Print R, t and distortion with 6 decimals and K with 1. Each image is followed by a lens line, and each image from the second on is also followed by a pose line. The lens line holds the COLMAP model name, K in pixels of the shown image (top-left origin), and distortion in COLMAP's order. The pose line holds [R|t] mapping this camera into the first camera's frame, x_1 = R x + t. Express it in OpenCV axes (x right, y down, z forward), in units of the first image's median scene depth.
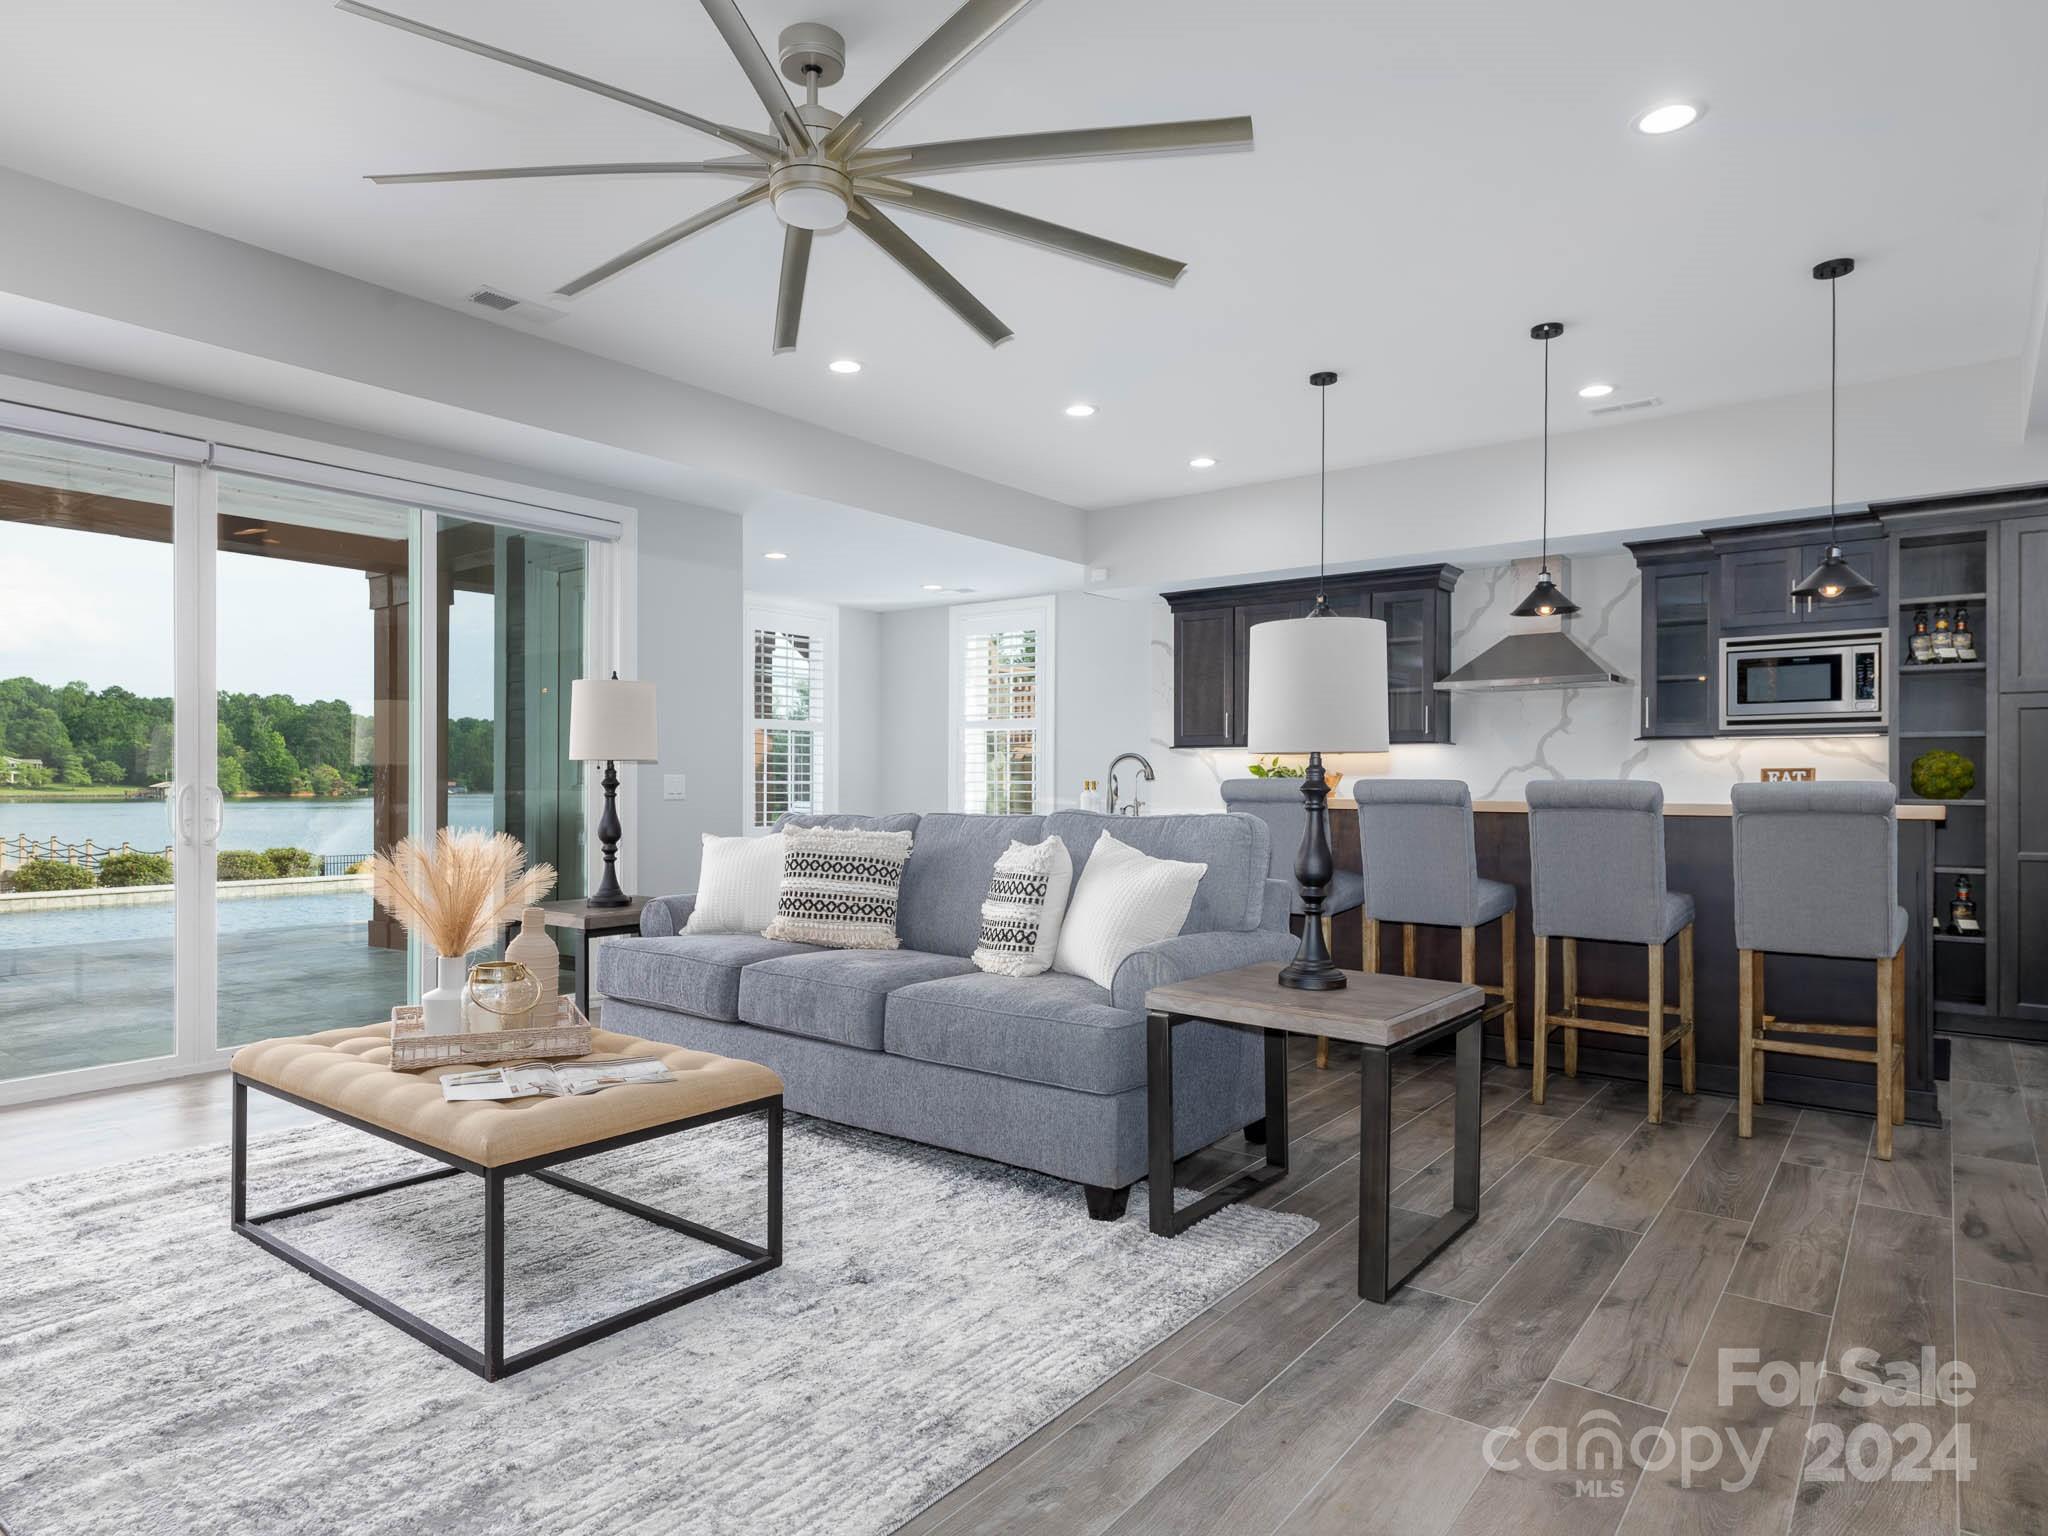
lens RADIAL K [[1223.0, 0, 988.4], [0, 1223.0, 783.6], [0, 0, 1]] dist [0.002288, -0.000233]
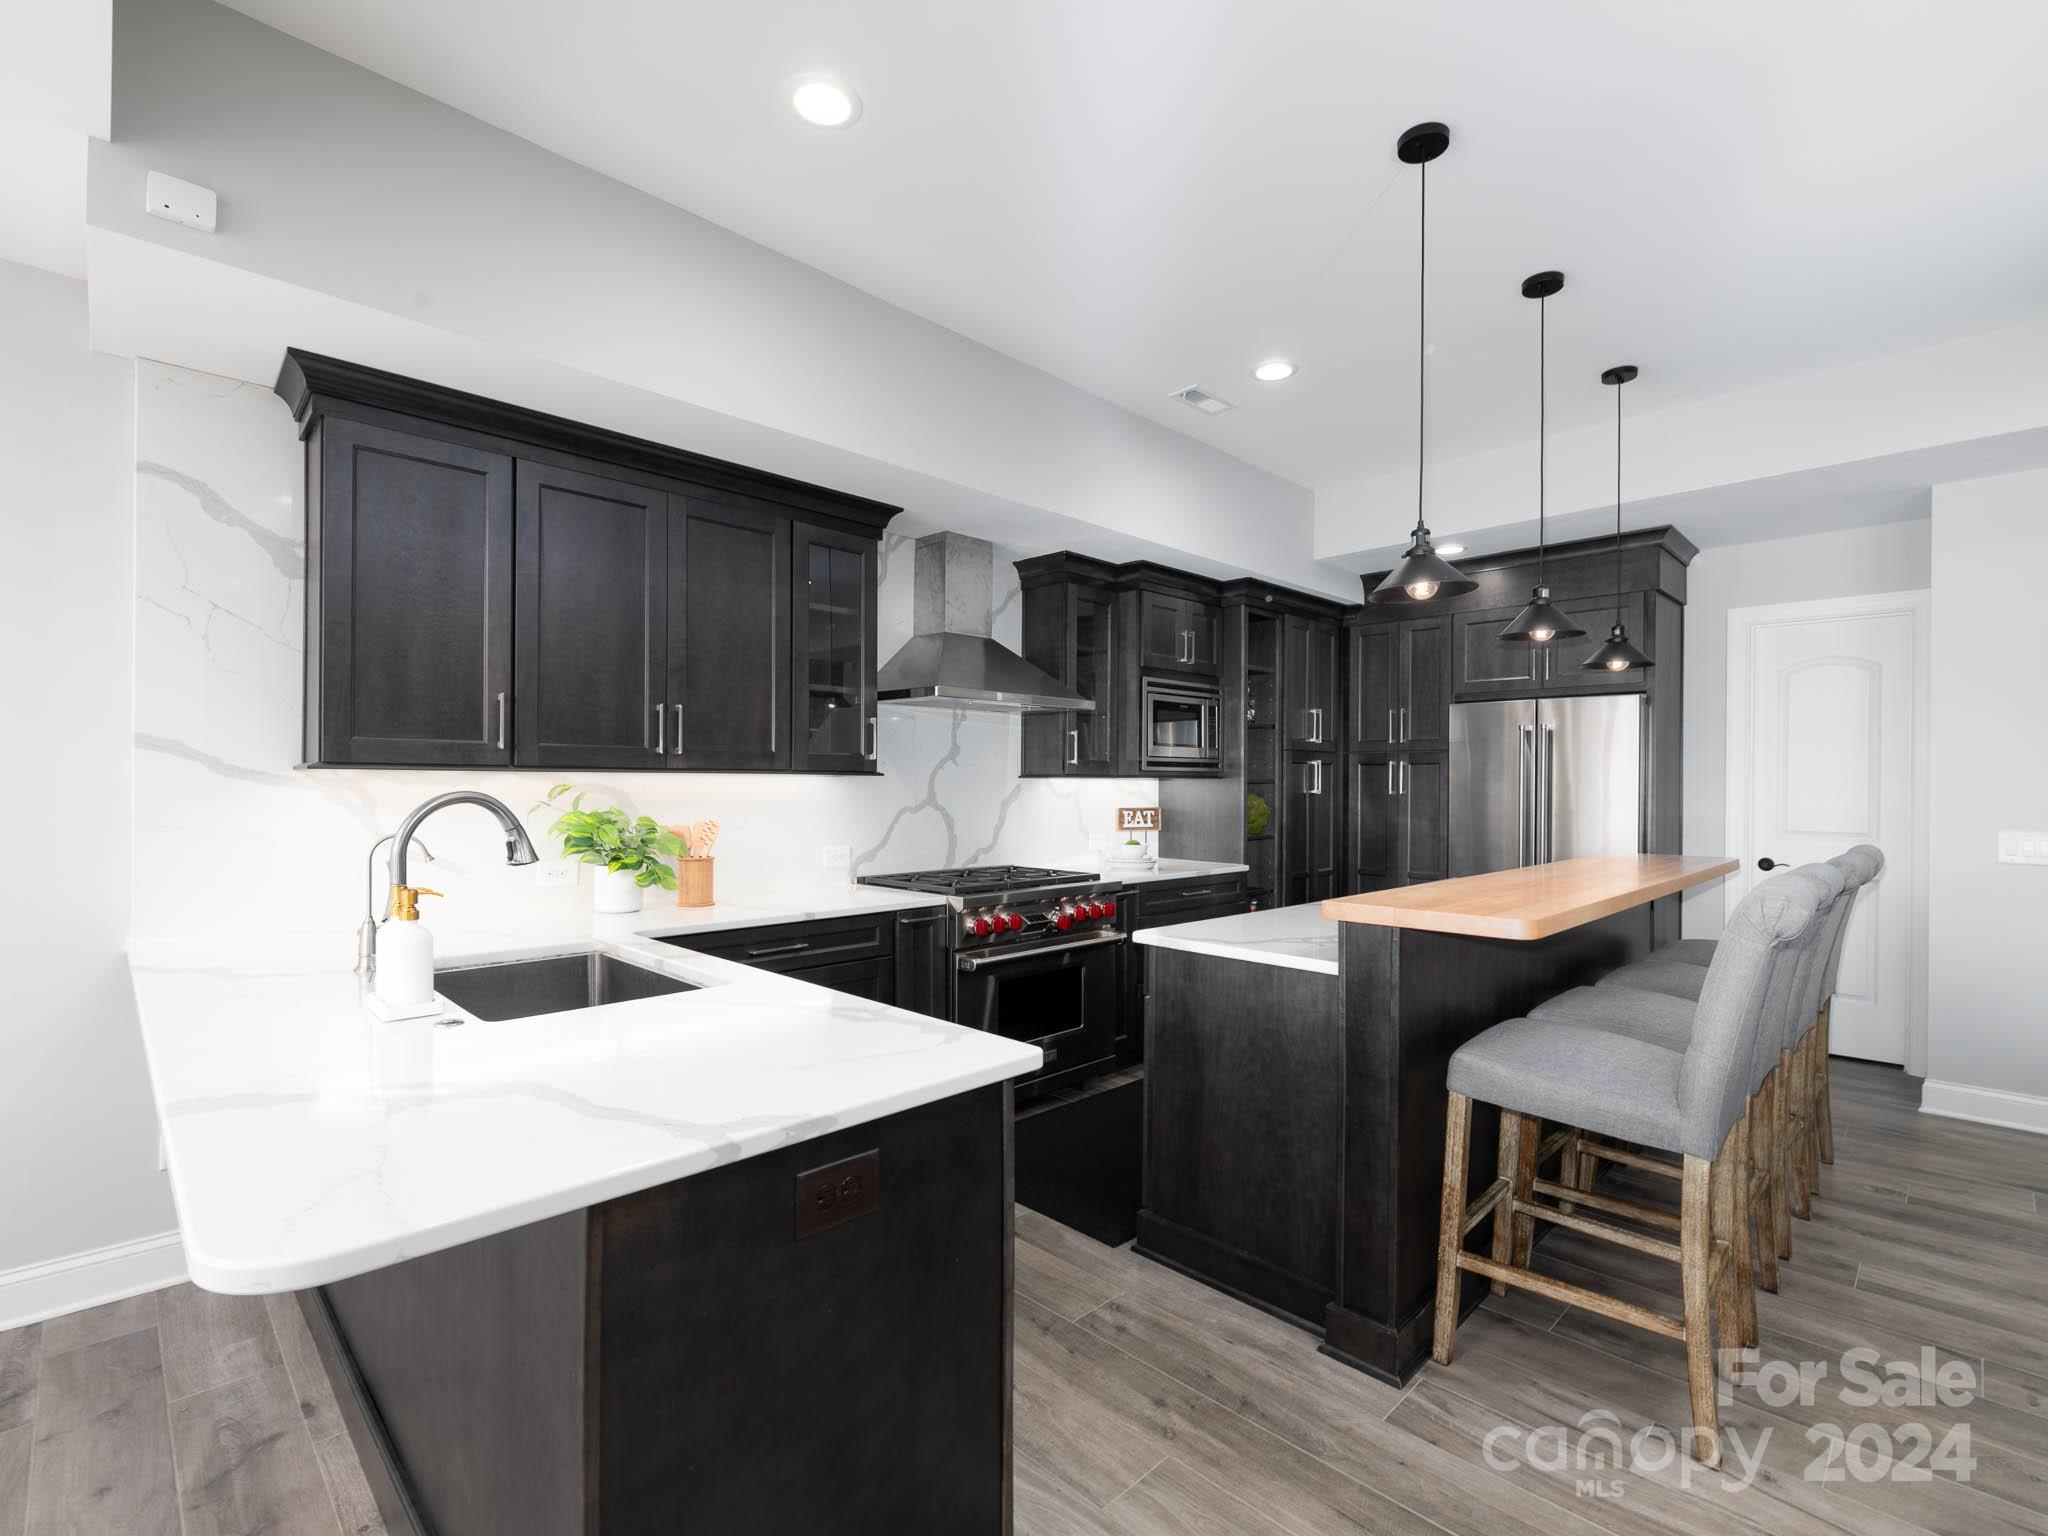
lens RADIAL K [[927.4, 0, 1028.9], [0, 927.4, 779.7], [0, 0, 1]] dist [-0.002066, -0.000254]
pose [[0.109950, 0.000780, 0.993937, -0.126168], [-0.005021, 0.999987, -0.000230, -0.030616], [-0.993924, -0.004965, 0.109952, 0.862527]]
